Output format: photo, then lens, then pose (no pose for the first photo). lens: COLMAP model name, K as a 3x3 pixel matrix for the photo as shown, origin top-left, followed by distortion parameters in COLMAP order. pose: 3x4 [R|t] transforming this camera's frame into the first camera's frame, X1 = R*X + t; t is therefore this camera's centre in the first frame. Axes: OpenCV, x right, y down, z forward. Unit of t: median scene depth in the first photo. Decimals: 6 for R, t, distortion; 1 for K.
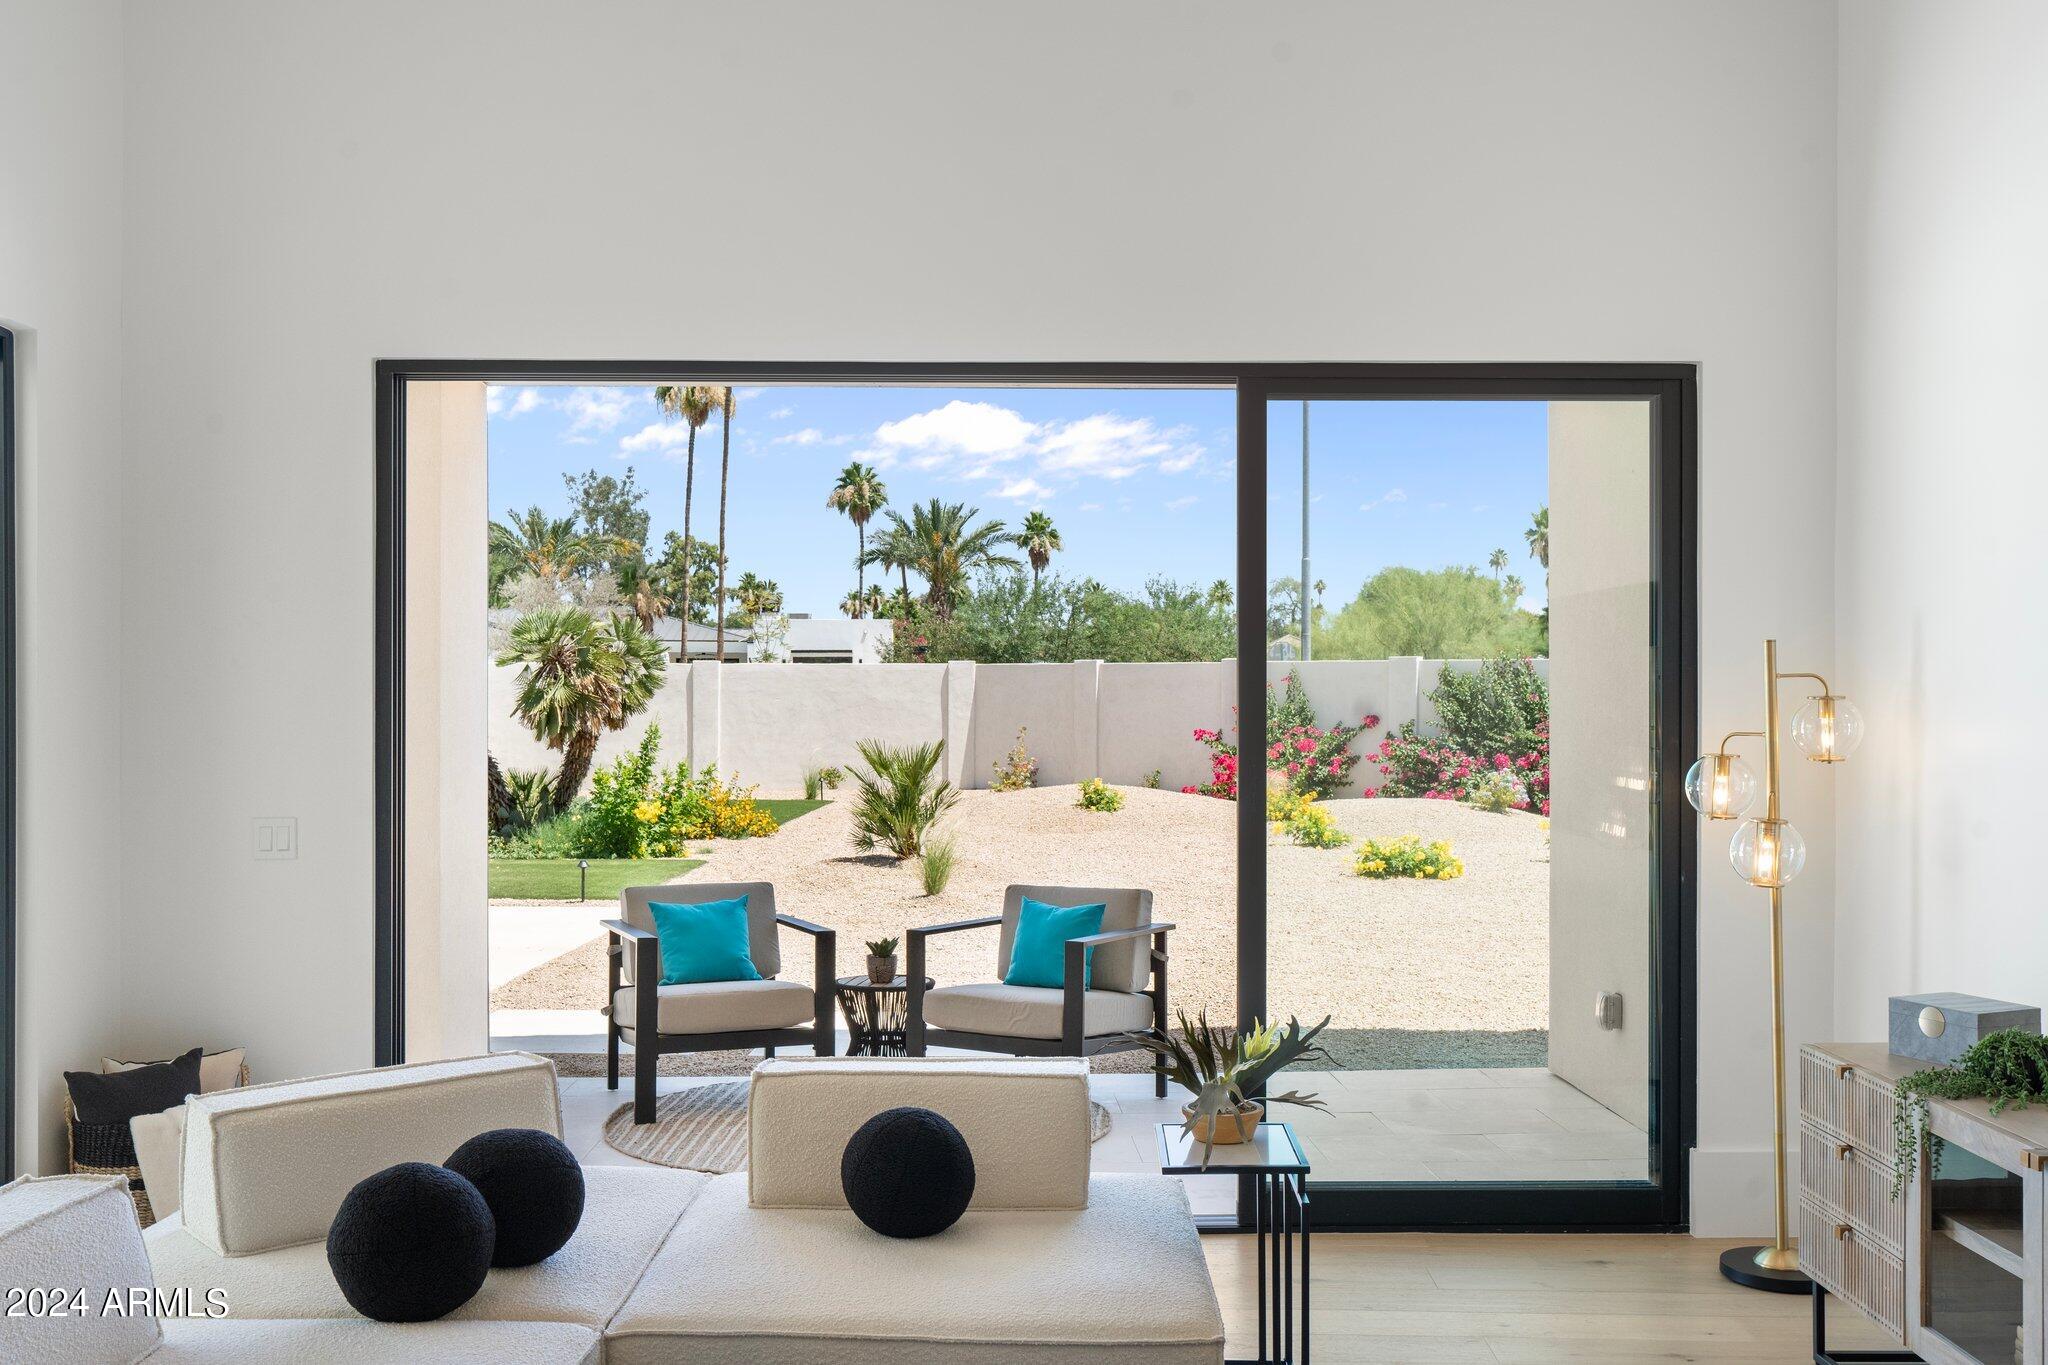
lens RADIAL K [[1945.1, 0, 1024.0], [0, 1945.1, 682.5], [0, 0, 1]] dist [0.011100, 0.005614]
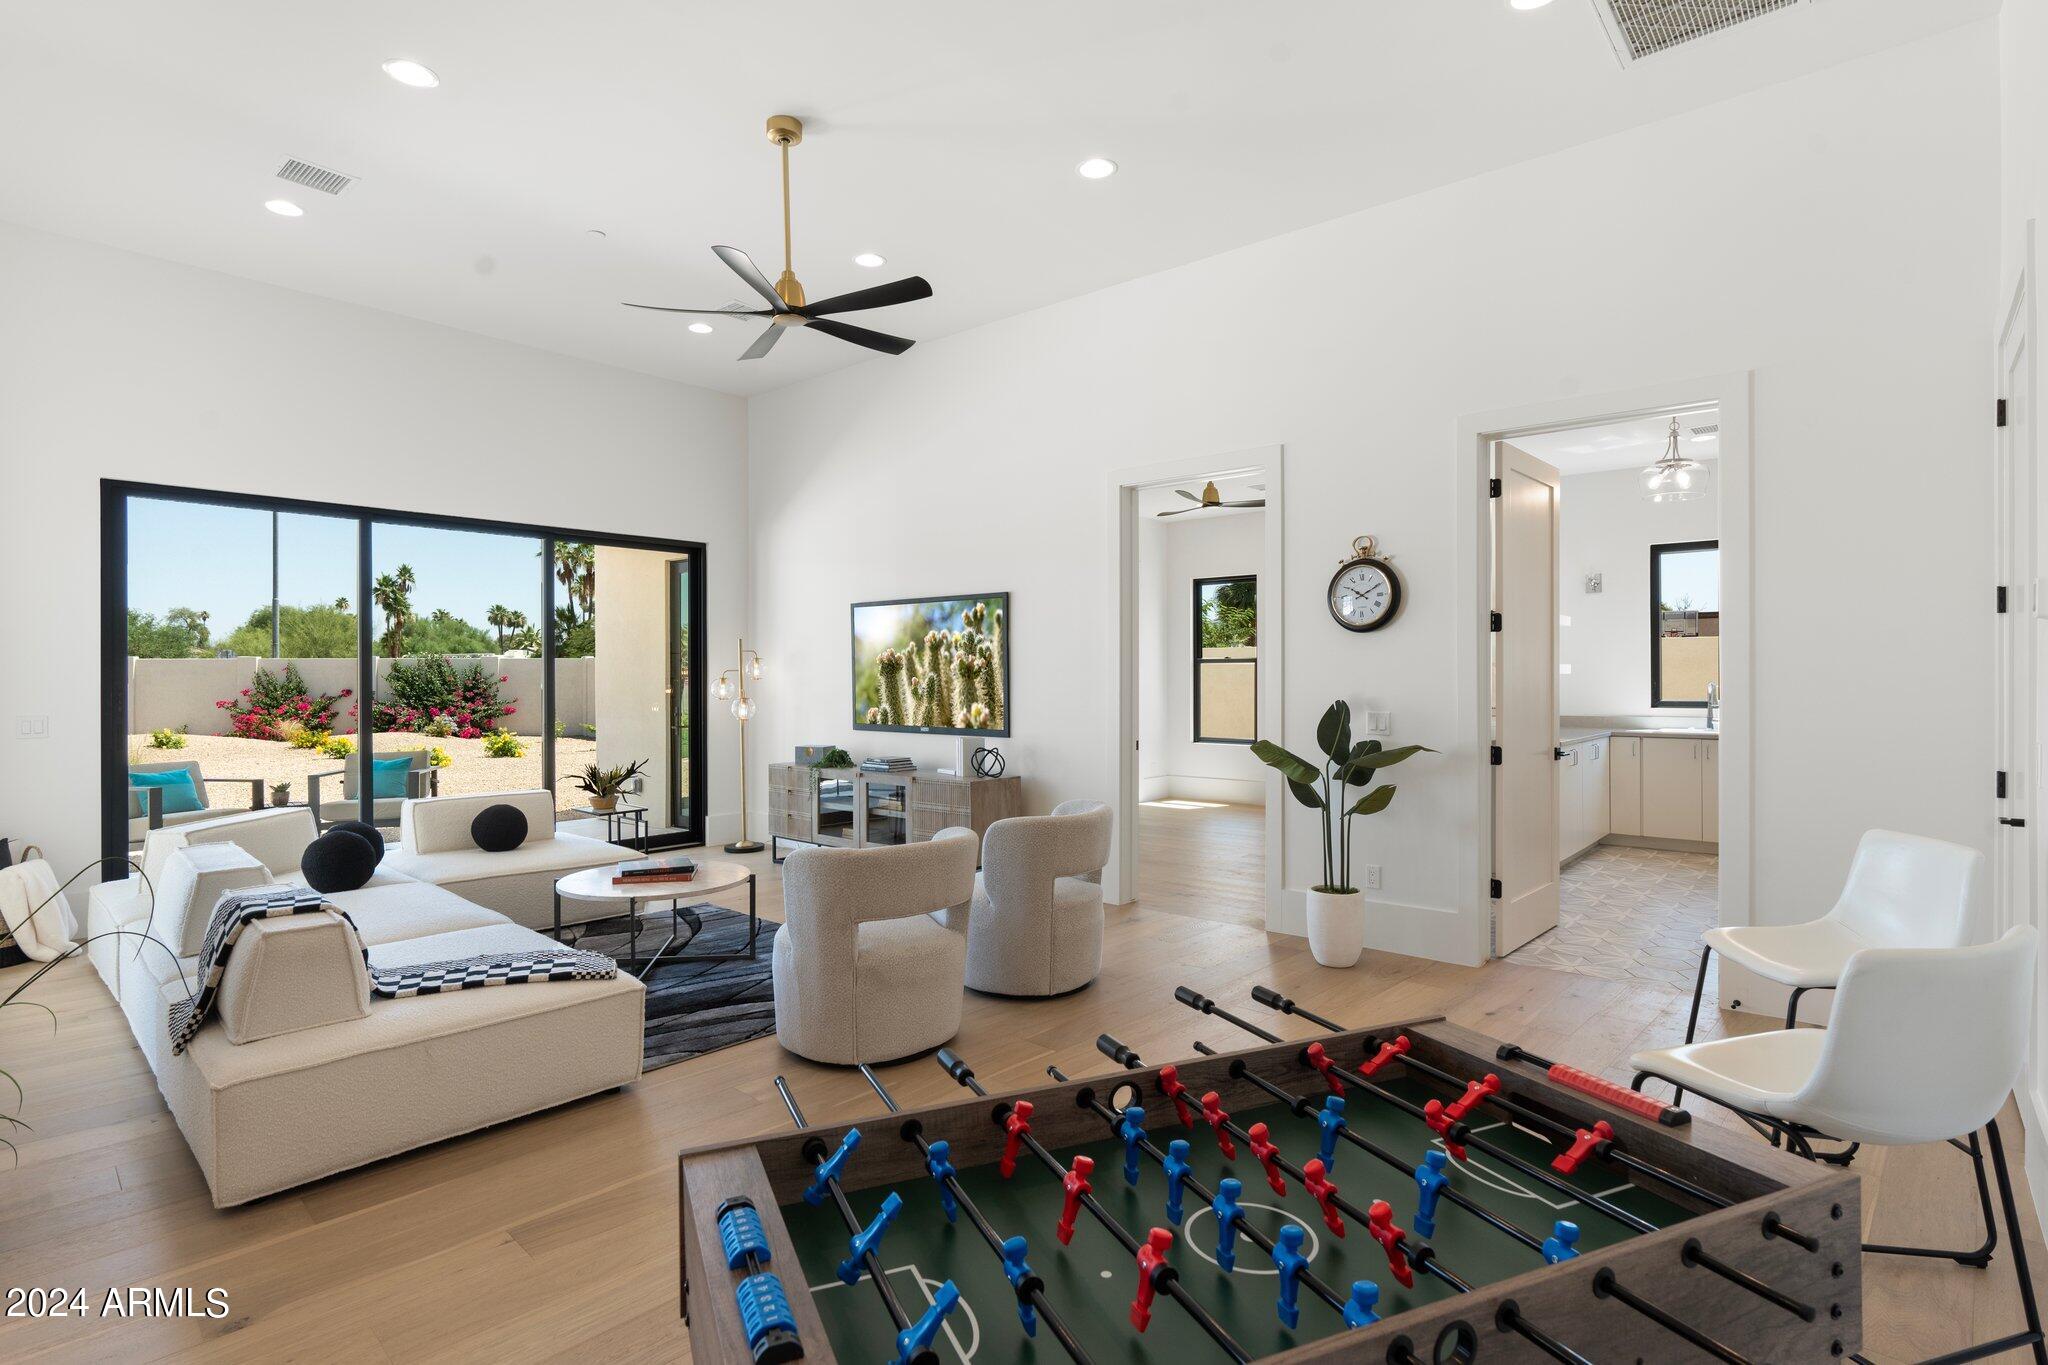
lens RADIAL K [[1004.4, 0, 1024.0], [0, 1004.4, 682.5], [0, 0, 1]] dist [-0.013881, -0.000159]
pose [[0.663470, -0.007644, 0.748164, -0.133317], [0.003745, 0.999969, 0.006896, 0.009882], [-0.748194, -0.001774, 0.663478, -0.097729]]
